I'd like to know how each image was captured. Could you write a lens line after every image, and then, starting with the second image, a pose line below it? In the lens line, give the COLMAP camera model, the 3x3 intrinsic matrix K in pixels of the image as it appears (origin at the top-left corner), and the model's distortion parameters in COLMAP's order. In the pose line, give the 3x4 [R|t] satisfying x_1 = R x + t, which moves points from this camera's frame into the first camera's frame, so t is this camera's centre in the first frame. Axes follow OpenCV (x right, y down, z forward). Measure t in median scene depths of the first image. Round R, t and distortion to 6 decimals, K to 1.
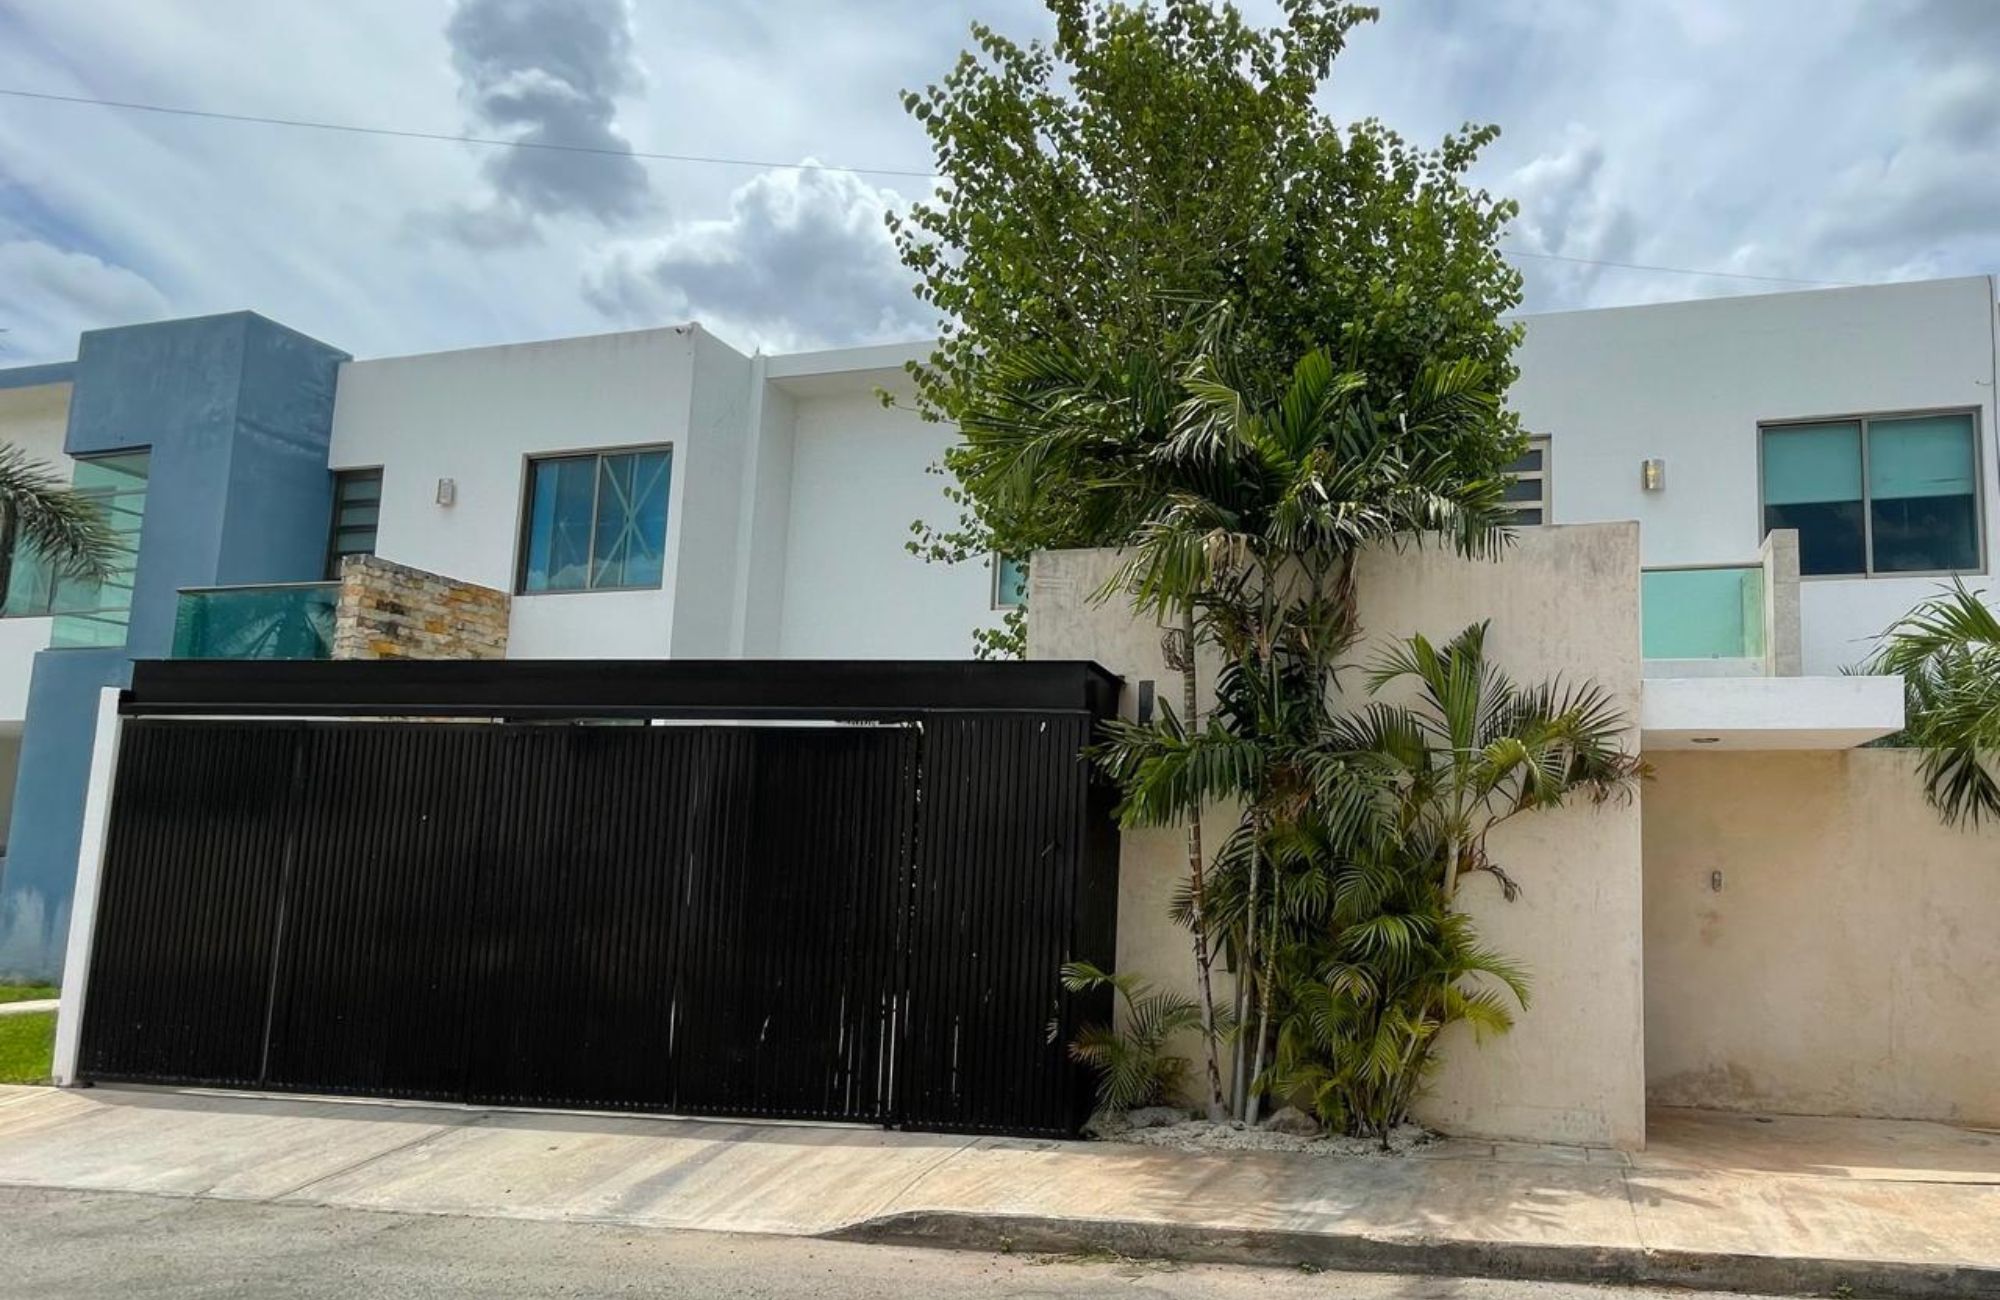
lens RADIAL K [[1322.3, 0, 787.8], [0, 1322.3, 650.2], [0, 0, 1]] dist [-0.002407, -0.003380]
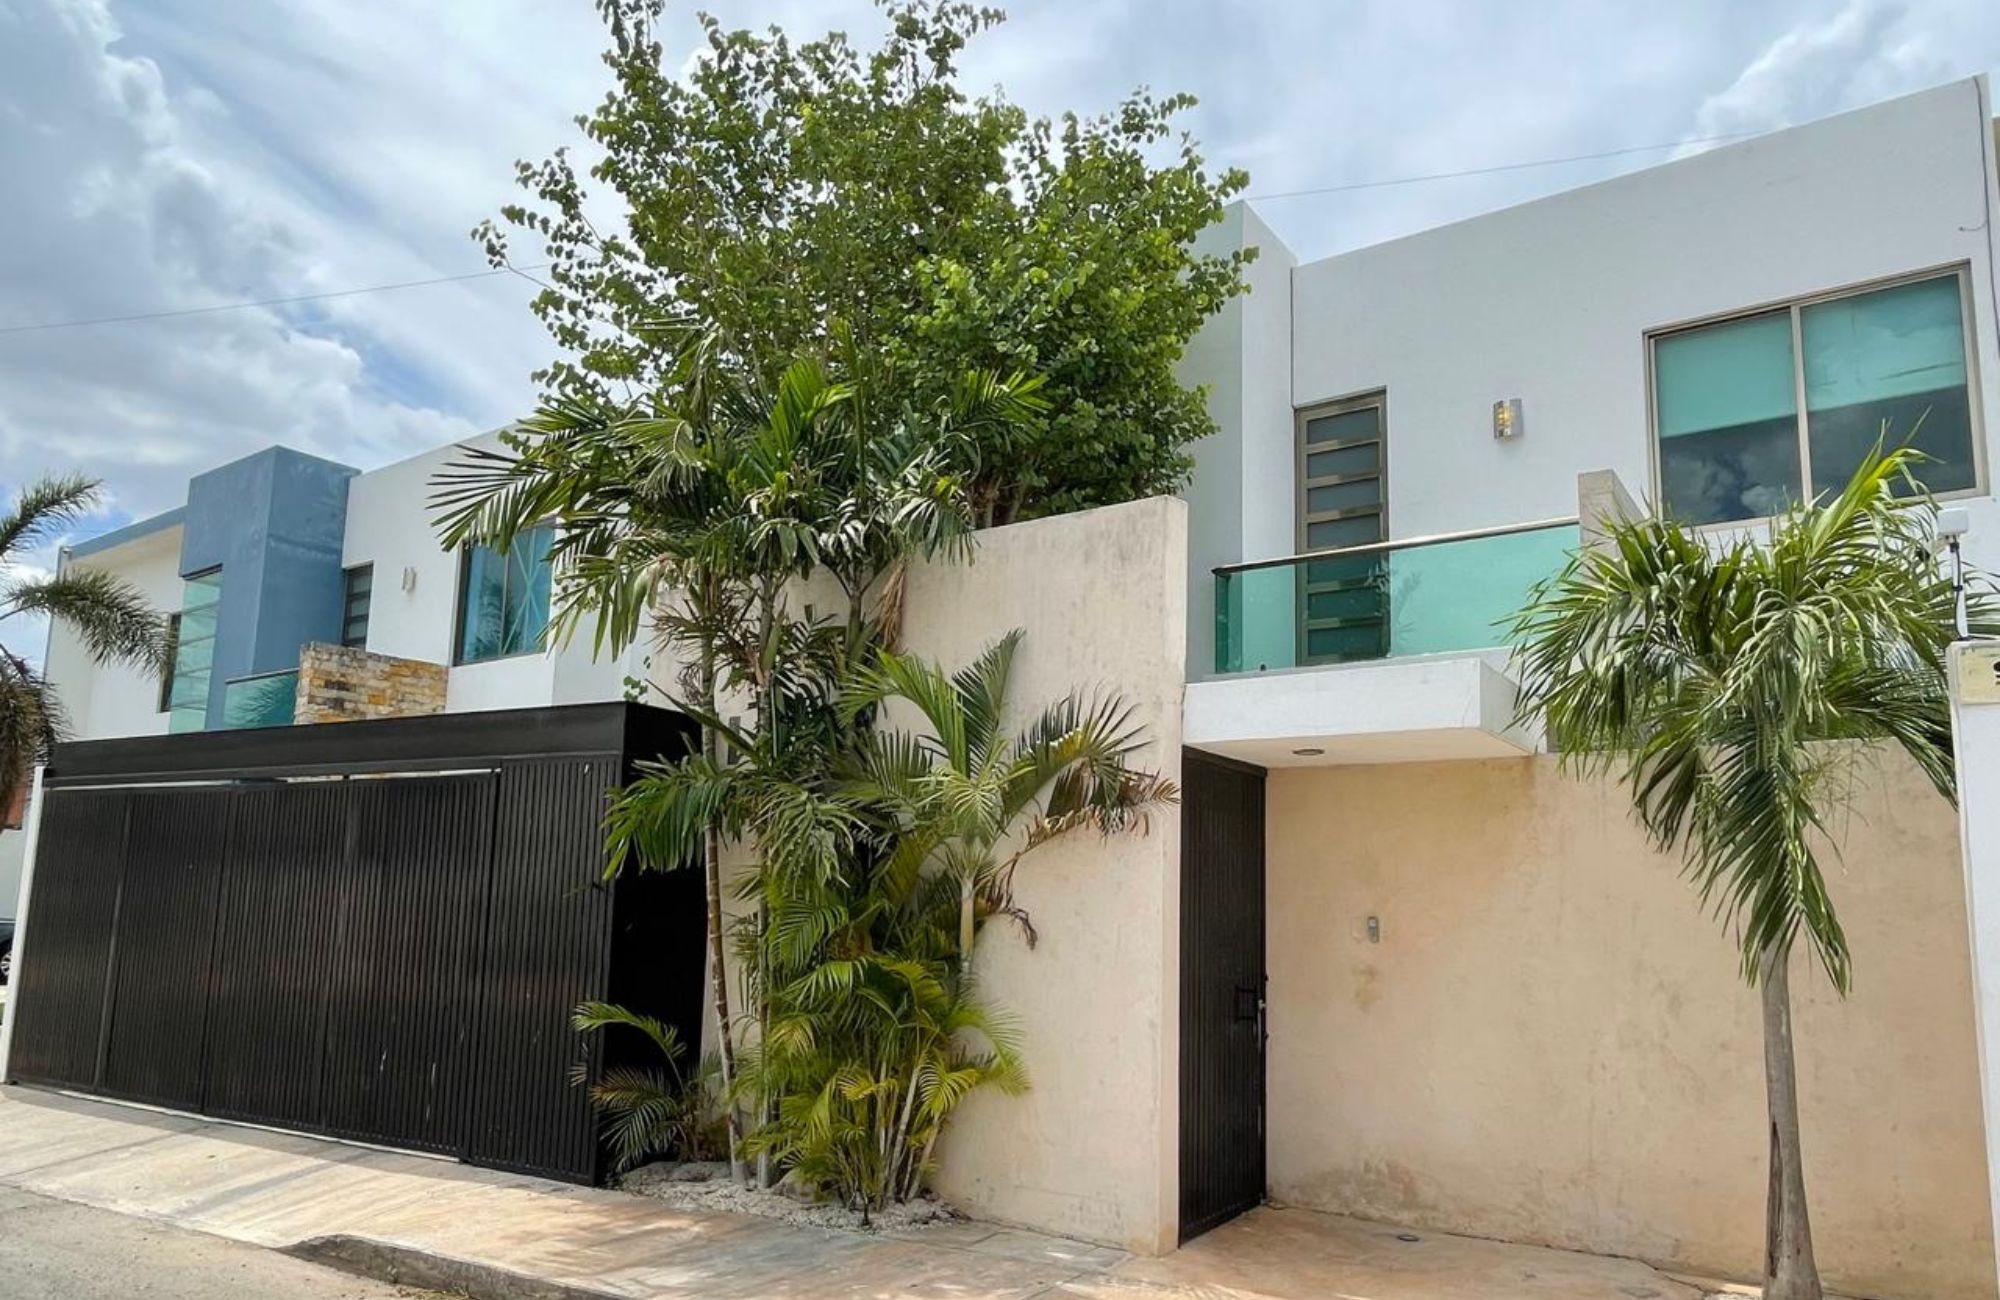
lens RADIAL K [[1322.3, 0, 787.8], [0, 1322.3, 650.2], [0, 0, 1]] dist [-0.002407, -0.003380]
pose [[0.918046, -0.075368, -0.389243, 0.714038], [0.060201, 0.996881, -0.051036, 0.027297], [0.391876, 0.023420, 0.919720, 0.127582]]
